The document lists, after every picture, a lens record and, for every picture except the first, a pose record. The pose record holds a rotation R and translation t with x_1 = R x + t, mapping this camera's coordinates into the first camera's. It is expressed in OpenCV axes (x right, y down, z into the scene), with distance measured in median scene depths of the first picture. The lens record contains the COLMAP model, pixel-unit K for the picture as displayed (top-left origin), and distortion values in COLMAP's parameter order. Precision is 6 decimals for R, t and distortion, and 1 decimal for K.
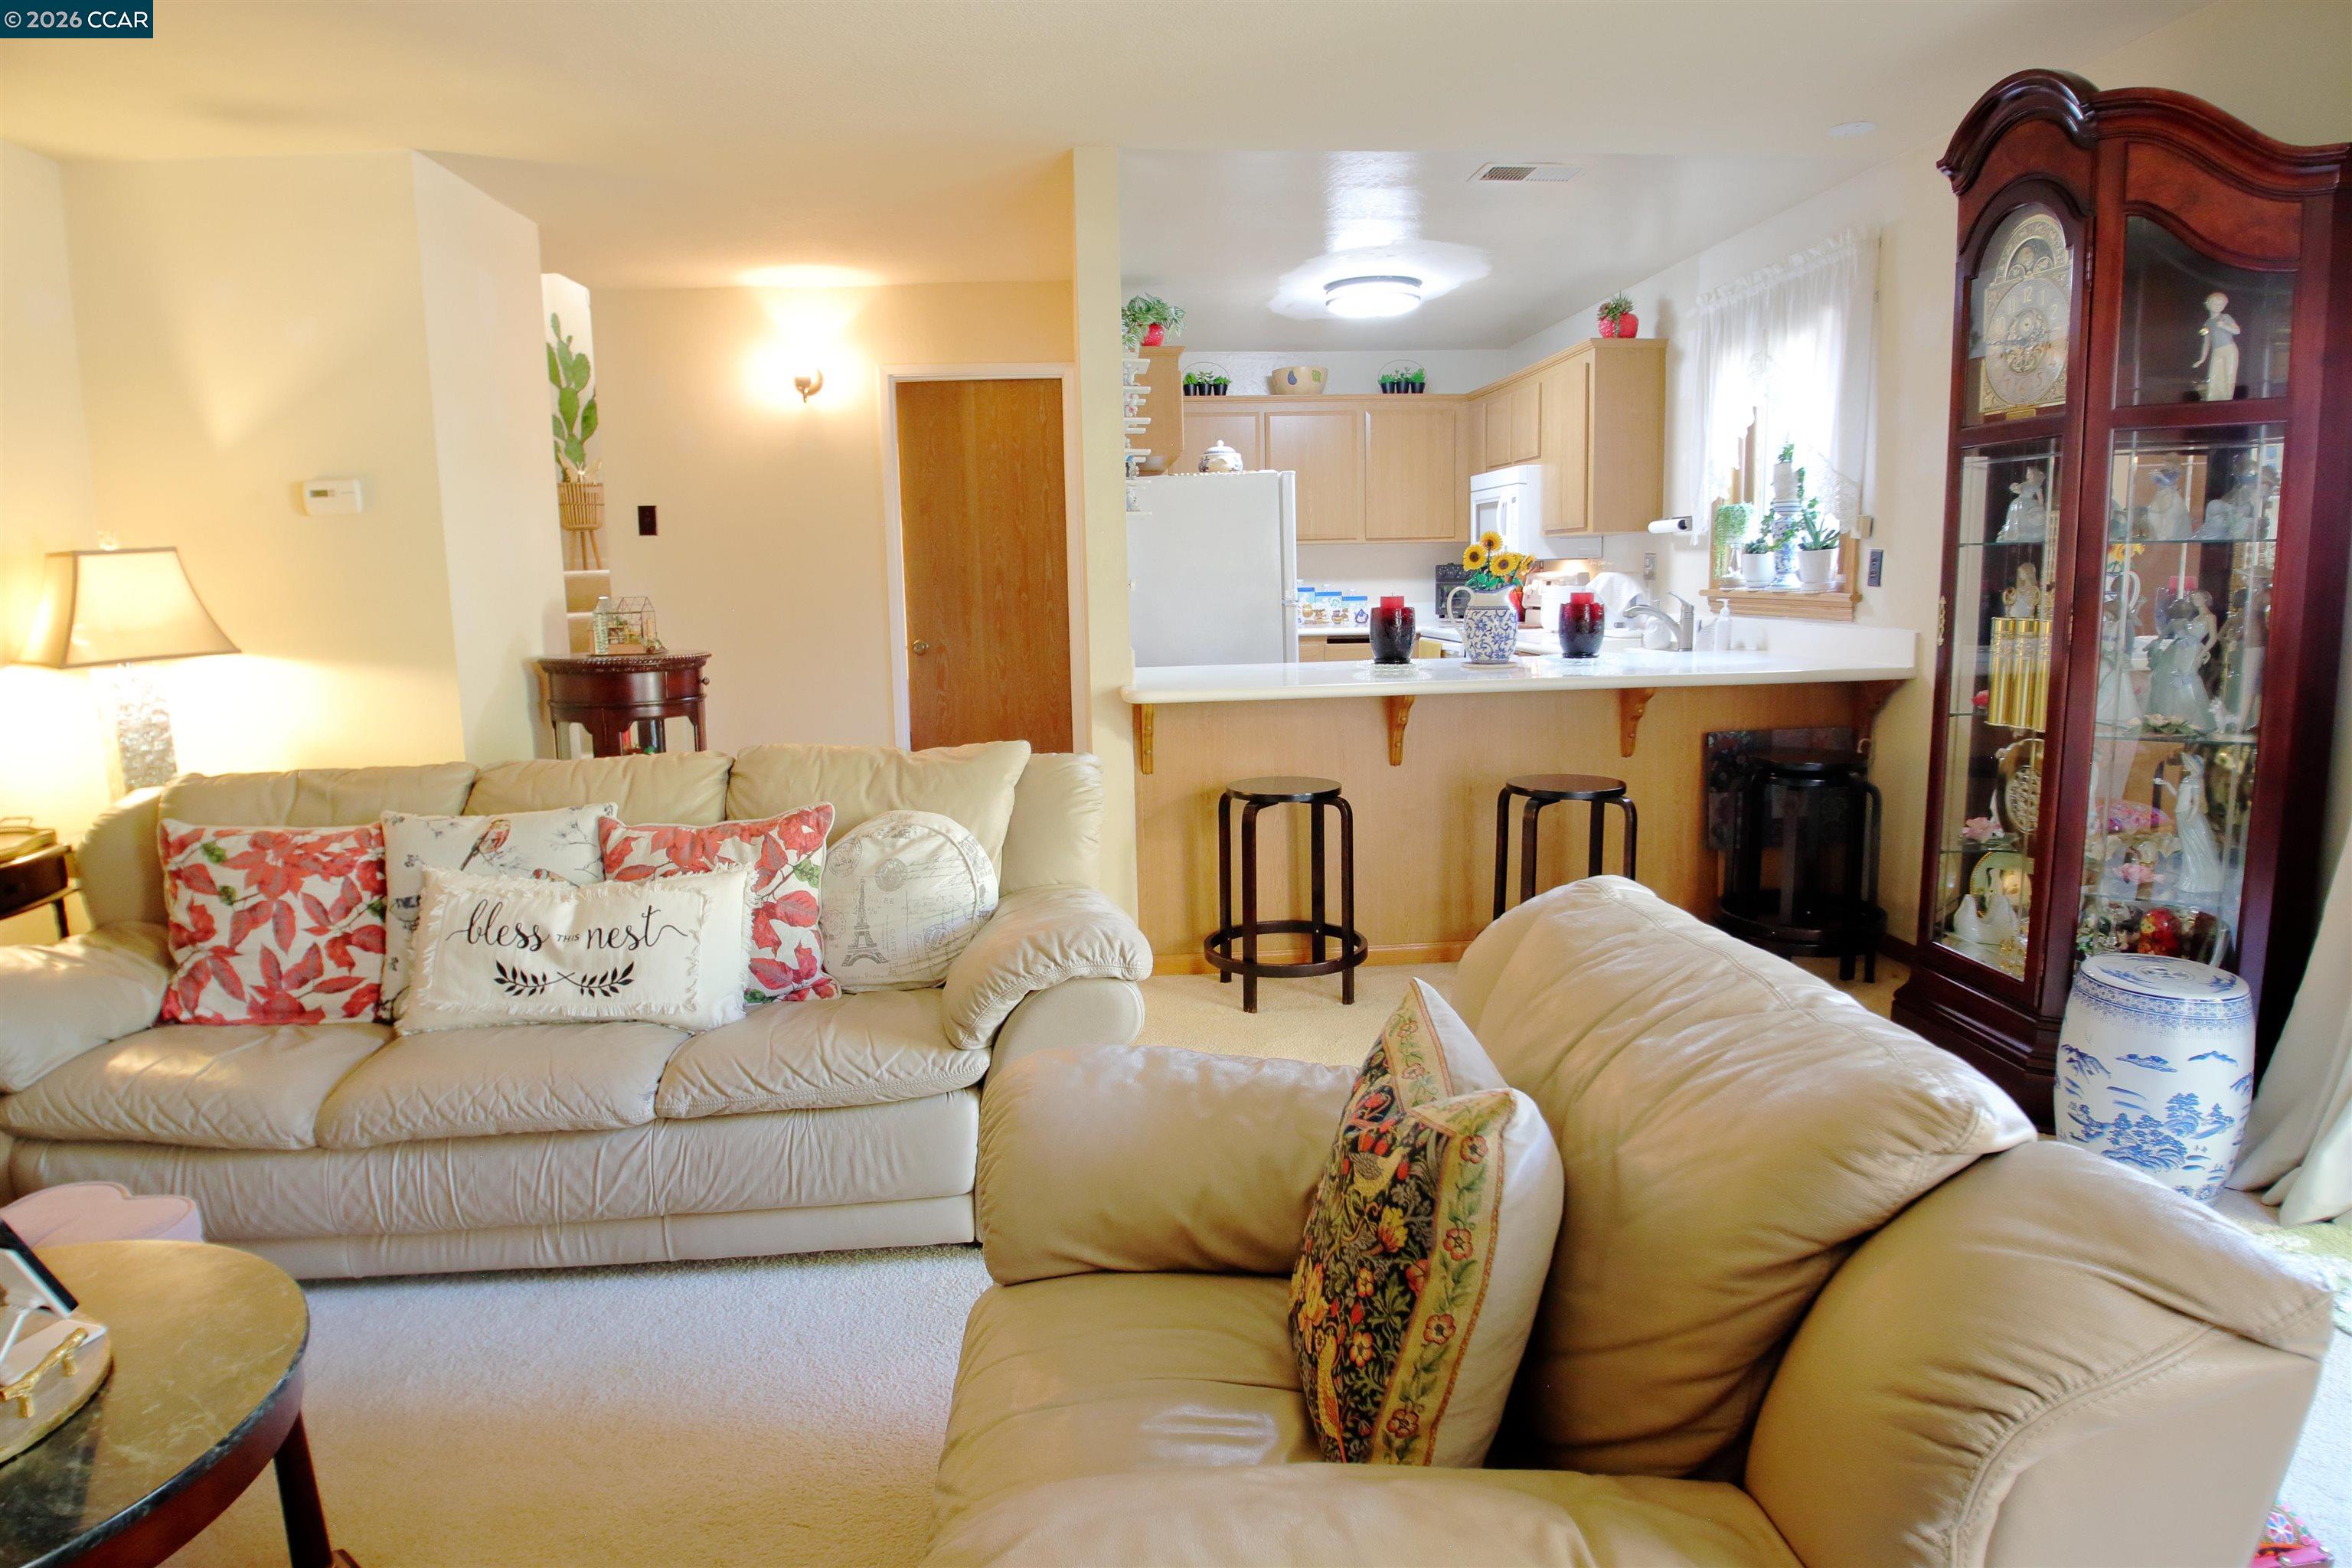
lens RADIAL K [[1332.1, 0, 1176.0], [0, 1332.1, 784.0], [0, 0, 1]] dist [-0.052397, 0.000814]
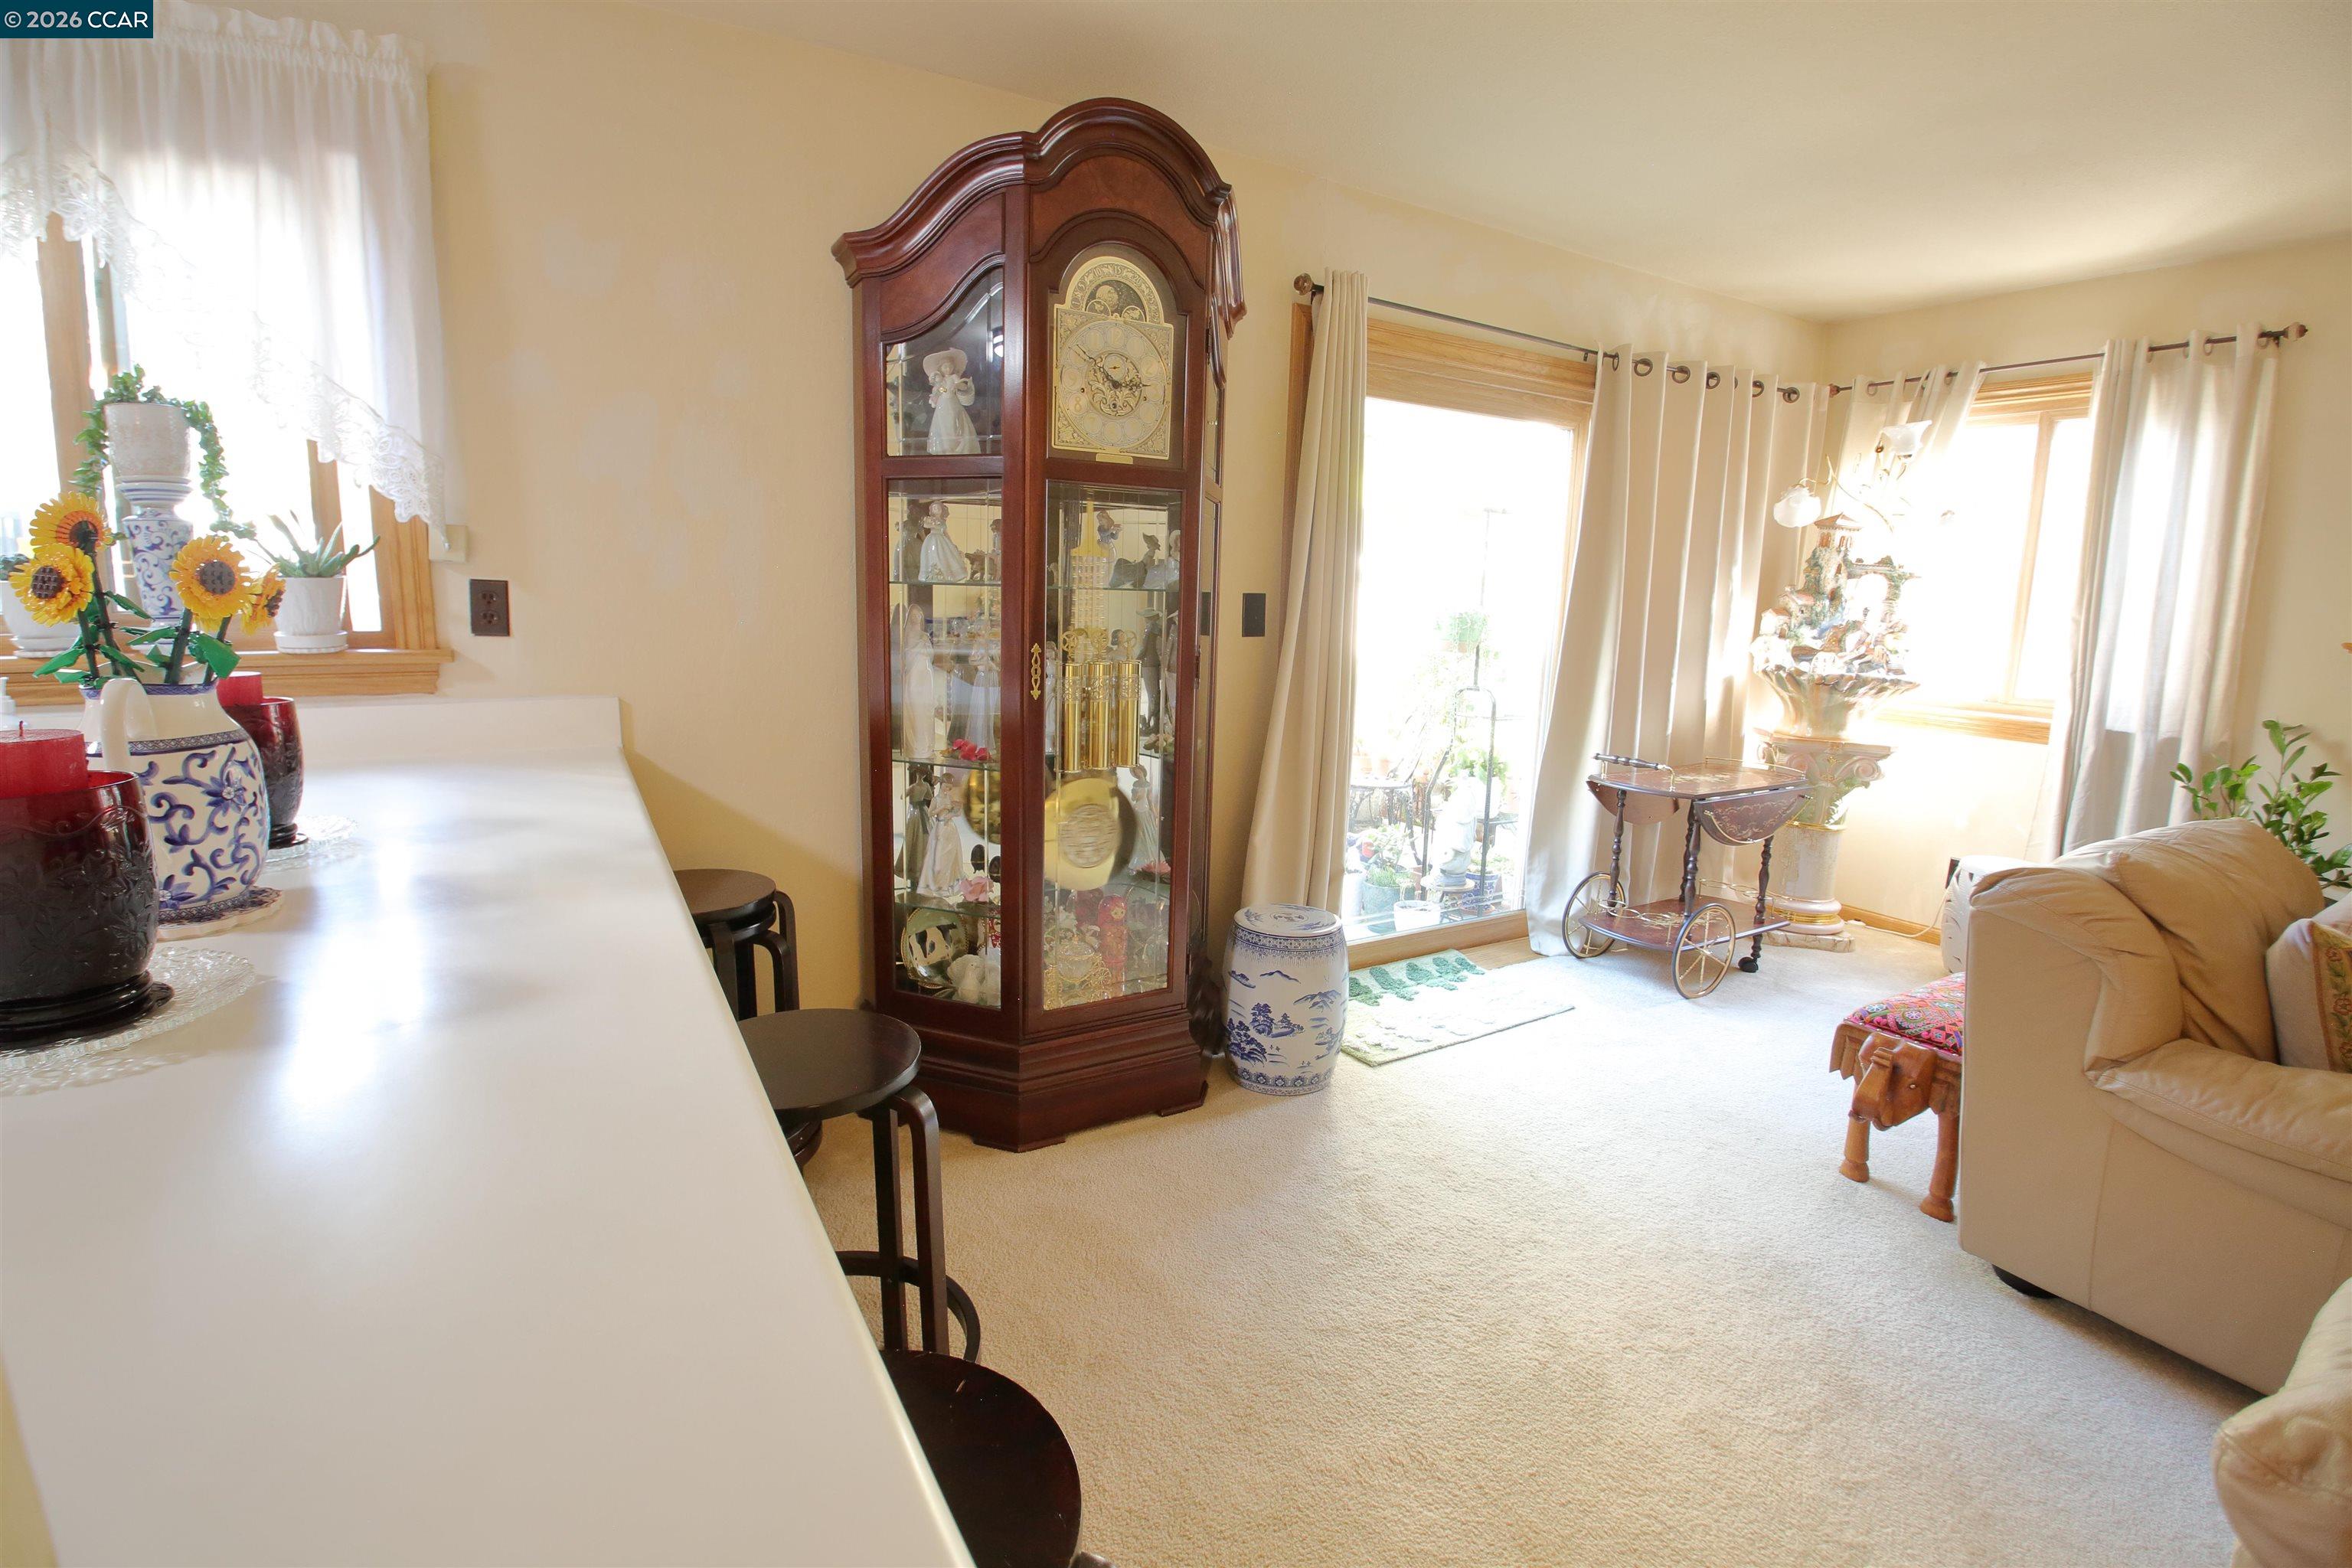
lens RADIAL K [[1068.8, 0, 1166.3], [0, 1068.8, 779.6], [0, 0, 1]] dist [-0.045821, -0.001233]
pose [[-0.428986, -0.142309, 0.892031, -0.138320], [0.132553, 0.966905, 0.218000, -0.236606], [-0.893533, 0.211760, -0.395926, 1.447056]]
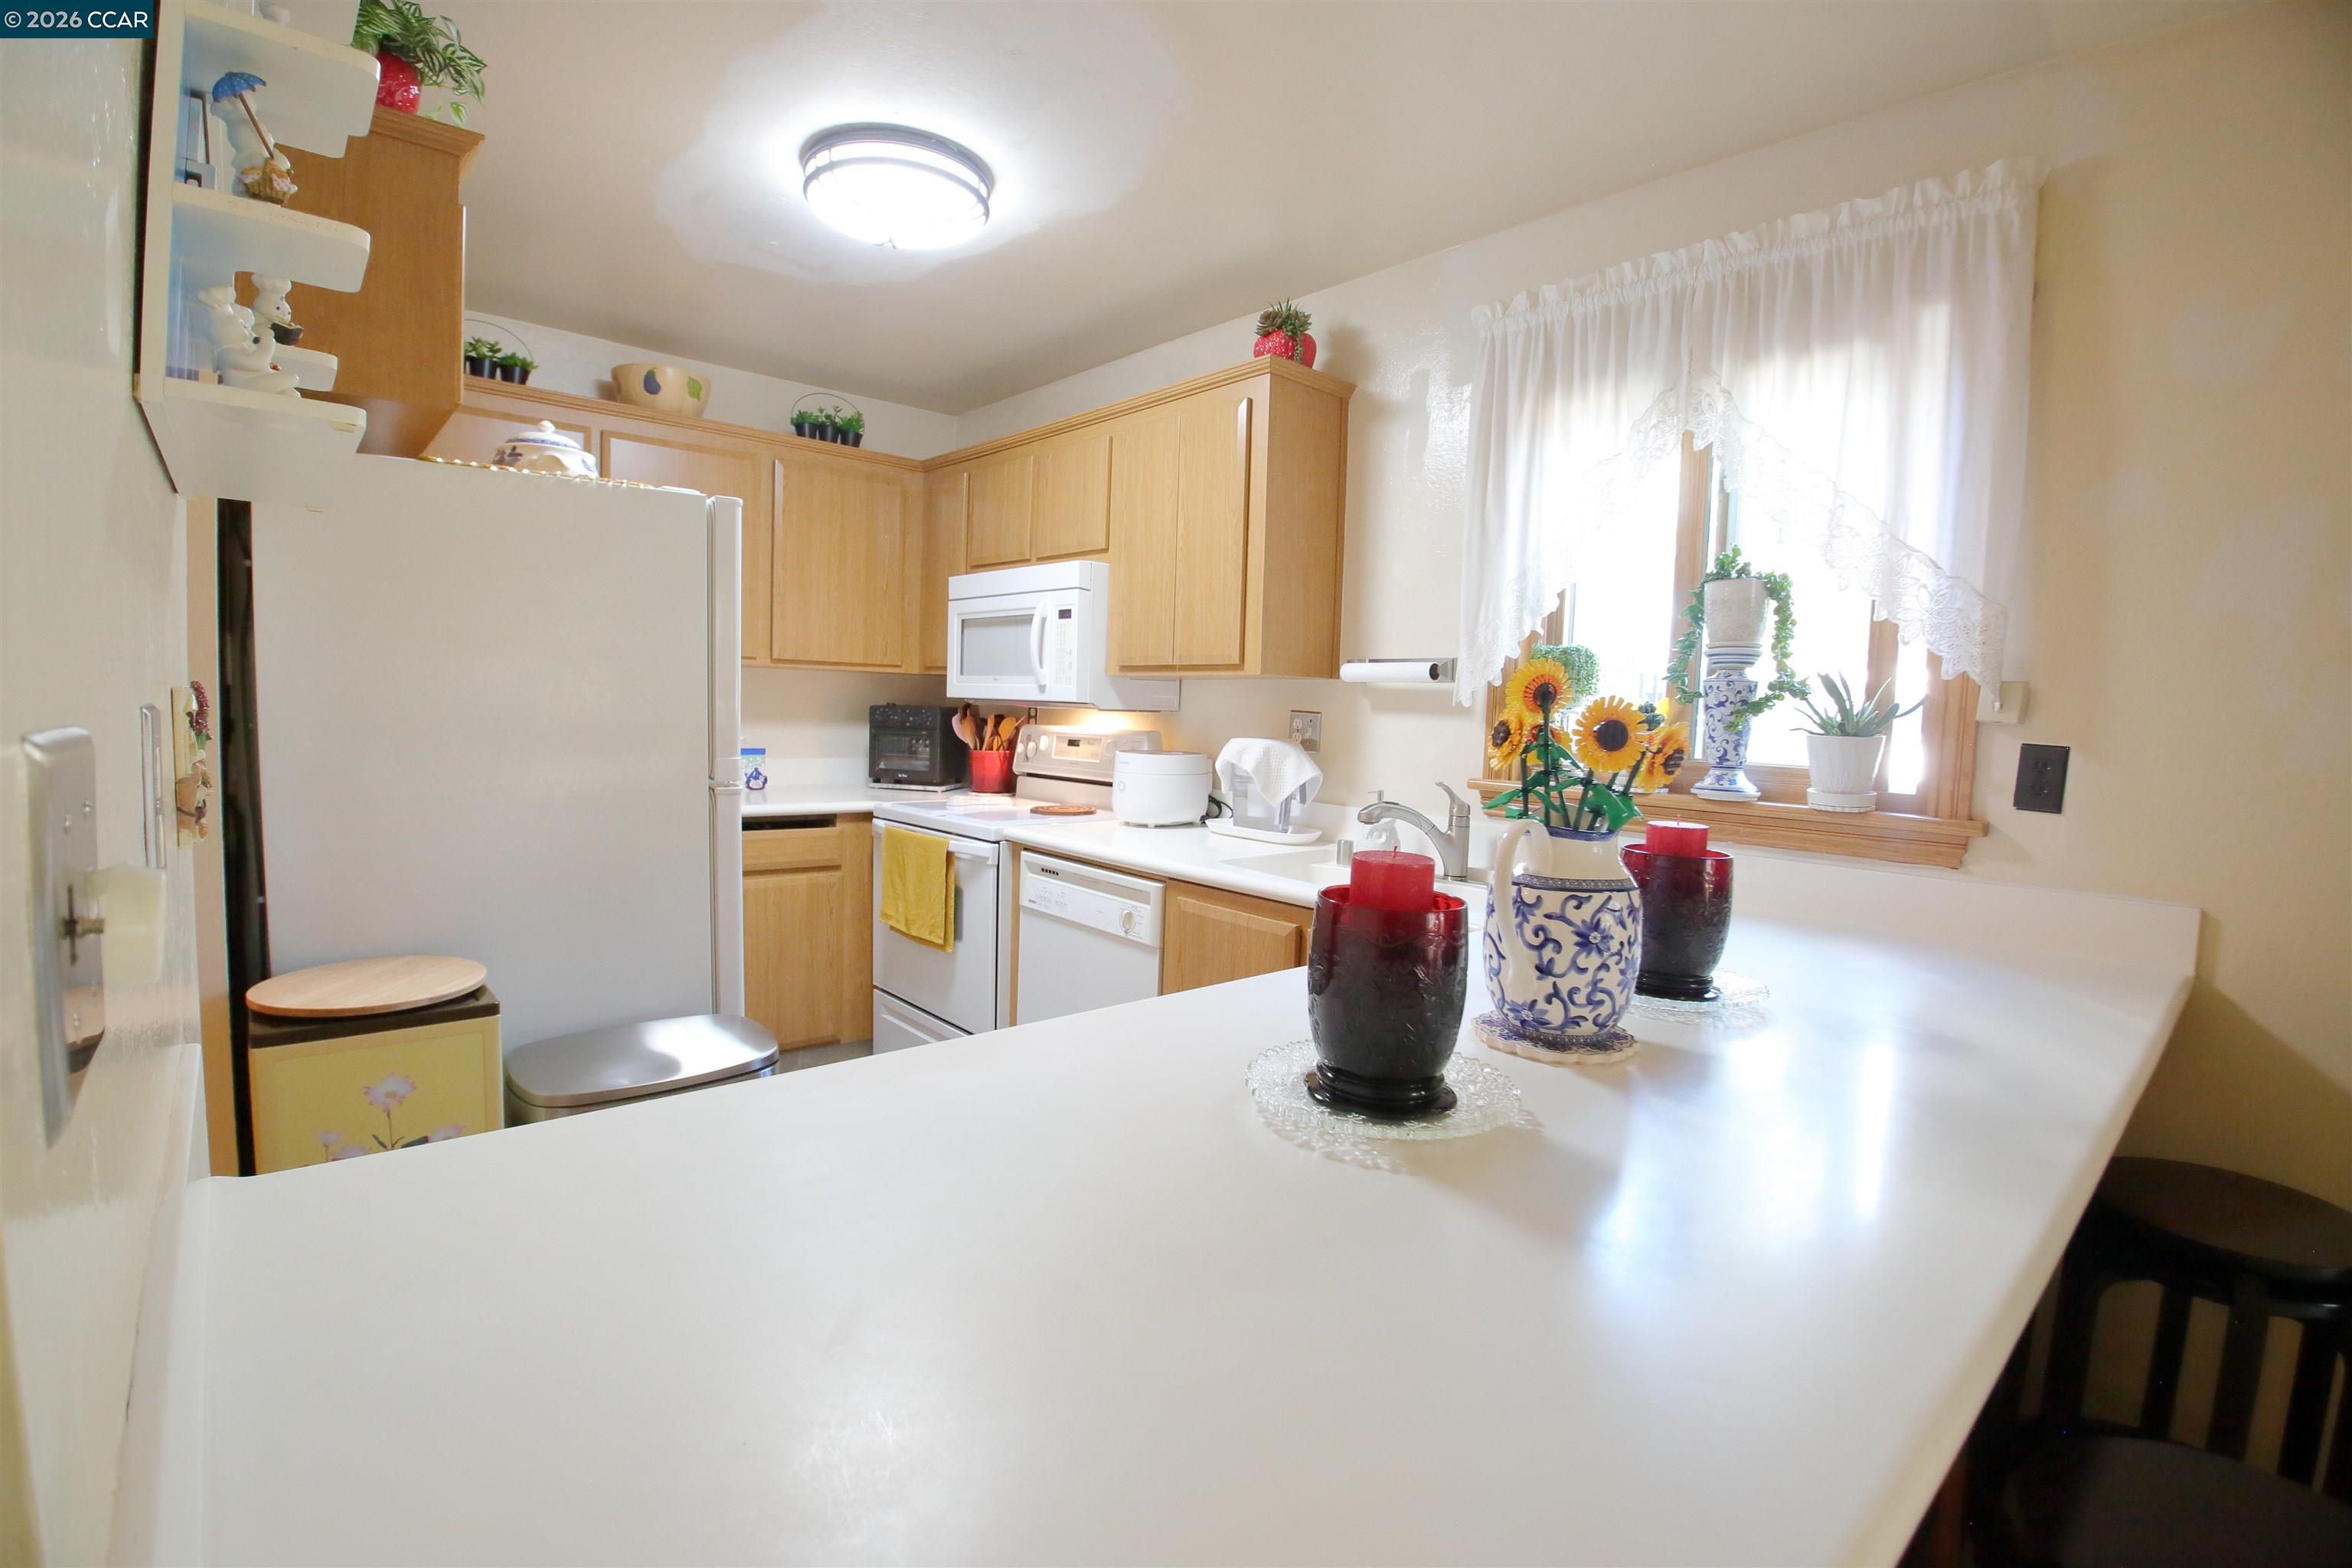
lens RADIAL K [[1068.8, 0, 1166.3], [0, 1068.8, 779.6], [0, 0, 1]] dist [-0.045821, -0.001233]
pose [[0.799090, 0.008860, 0.601146, -0.026298], [0.042592, 0.996545, -0.071303, -0.233571], [-0.599701, 0.082581, 0.795952, 1.372443]]
